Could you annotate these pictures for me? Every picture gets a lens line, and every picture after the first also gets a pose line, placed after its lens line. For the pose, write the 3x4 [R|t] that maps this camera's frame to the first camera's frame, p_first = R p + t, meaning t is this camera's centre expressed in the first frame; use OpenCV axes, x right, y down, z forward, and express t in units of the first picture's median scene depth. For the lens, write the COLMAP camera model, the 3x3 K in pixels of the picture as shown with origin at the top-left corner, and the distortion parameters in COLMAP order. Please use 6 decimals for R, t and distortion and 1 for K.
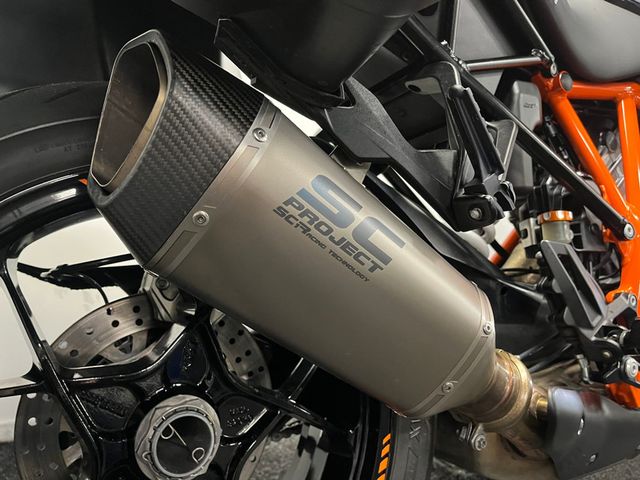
lens RADIAL K [[490.5, 0, 320.0], [0, 490.5, 240.0], [0, 0, 1]] dist [0.065183, -0.064181]
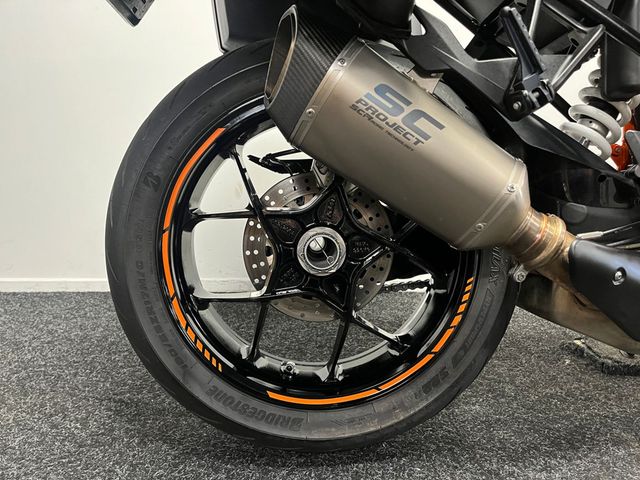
lens RADIAL K [[490.5, 0, 320.0], [0, 490.5, 240.0], [0, 0, 1]] dist [0.065183, -0.064181]
pose [[0.892613, 0.069043, -0.445506, 0.568050], [-0.002559, 0.988963, 0.148138, 0.135602], [0.450817, -0.131090, 0.882938, -0.603402]]
